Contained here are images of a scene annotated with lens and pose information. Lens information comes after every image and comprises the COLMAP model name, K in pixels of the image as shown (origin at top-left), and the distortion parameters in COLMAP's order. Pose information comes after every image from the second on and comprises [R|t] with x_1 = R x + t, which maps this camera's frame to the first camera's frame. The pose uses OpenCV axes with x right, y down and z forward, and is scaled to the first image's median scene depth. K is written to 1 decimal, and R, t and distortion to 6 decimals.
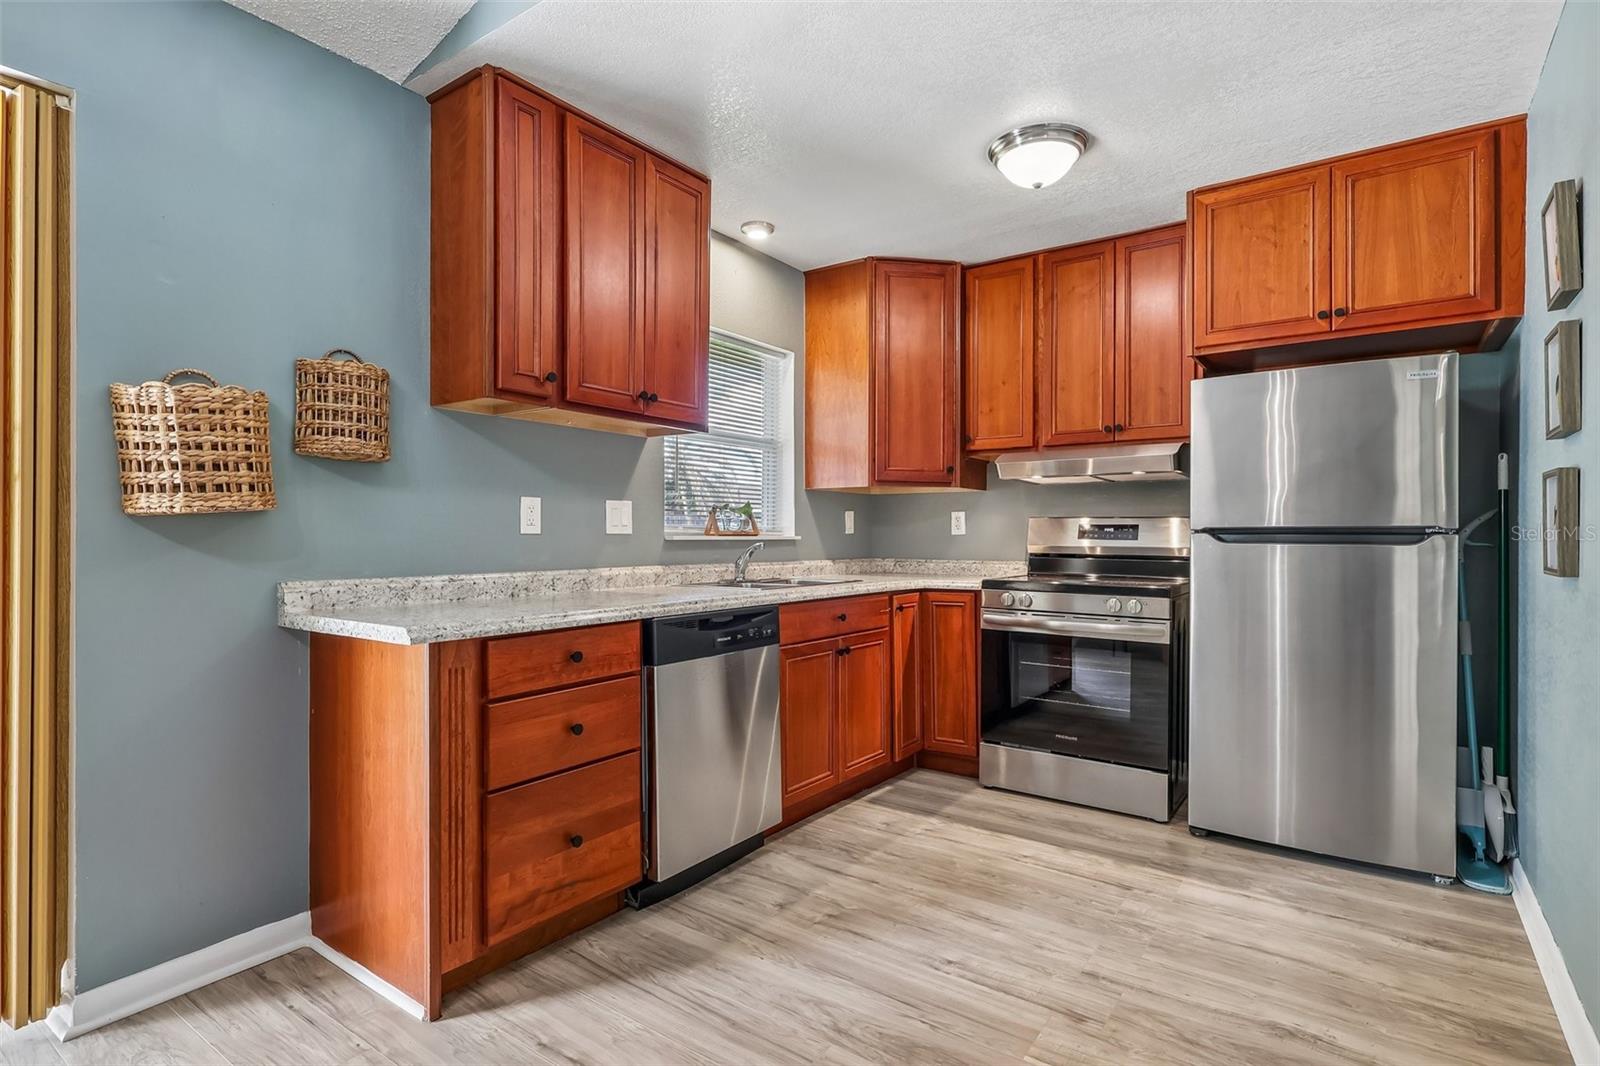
lens RADIAL K [[798.1, 0, 794.1], [0, 798.1, 536.7], [0, 0, 1]] dist [0.005652, 0.000215]
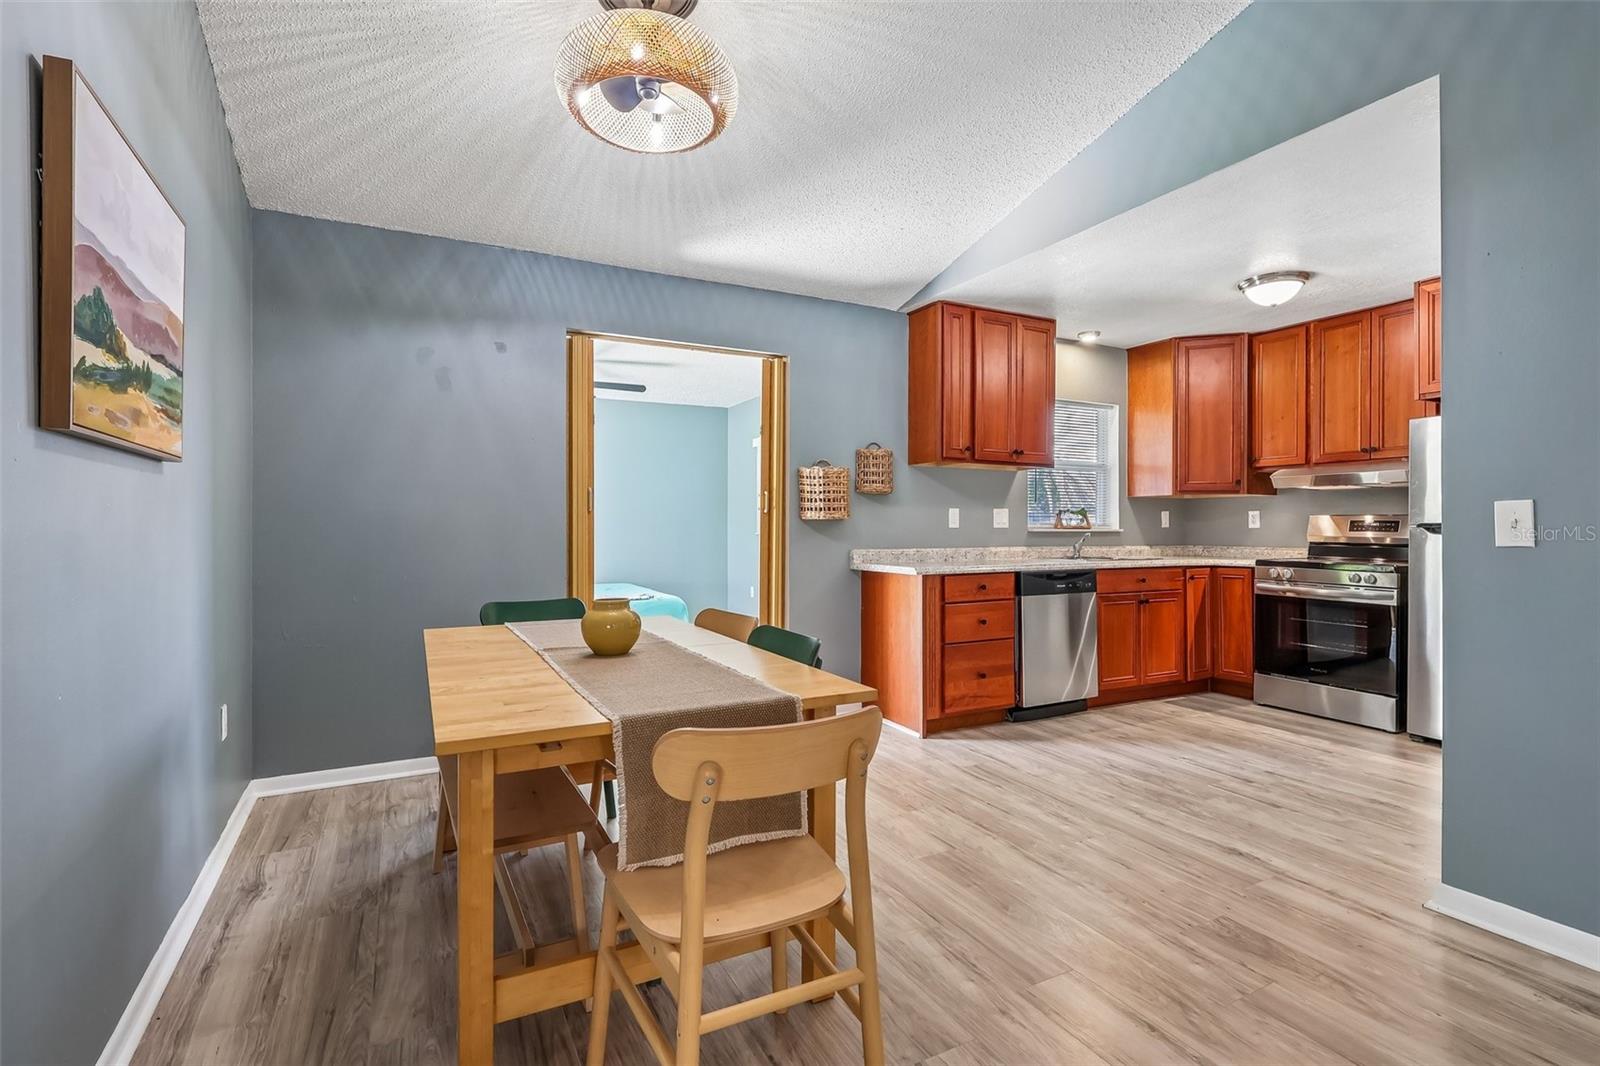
lens RADIAL K [[748.5, 0, 804.2], [0, 748.5, 528.1], [0, 0, 1]] dist [0.000943, 0.000945]
pose [[0.898155, 0.000671, -0.439678, 0.126015], [-0.001134, 0.999999, -0.000790, -0.001012], [0.439677, 0.001209, 0.898155, -0.728545]]
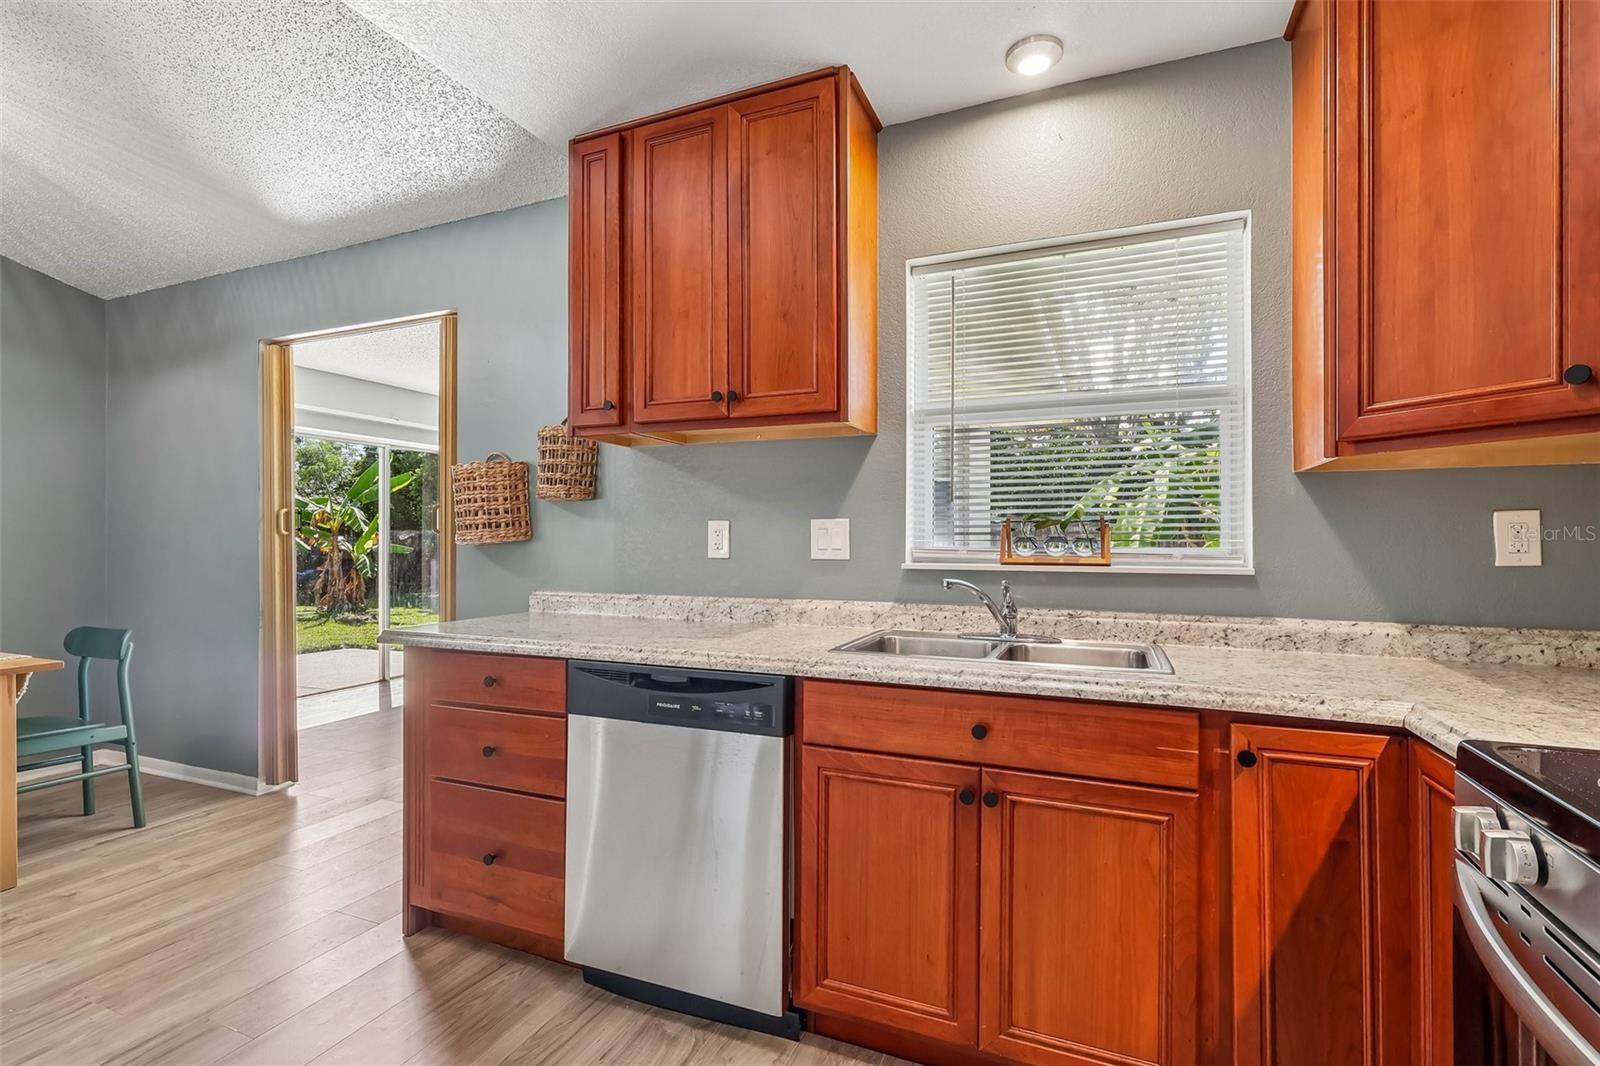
lens RADIAL K [[748.5, 0, 812.4], [0, 748.5, 533.9], [0, 0, 1]] dist [0.000943, 0.000945]
pose [[0.225556, -0.006796, -0.974207, 0.587145], [-0.002291, 0.999969, -0.007507, -0.026387], [0.974228, 0.003925, 0.225533, 0.902746]]
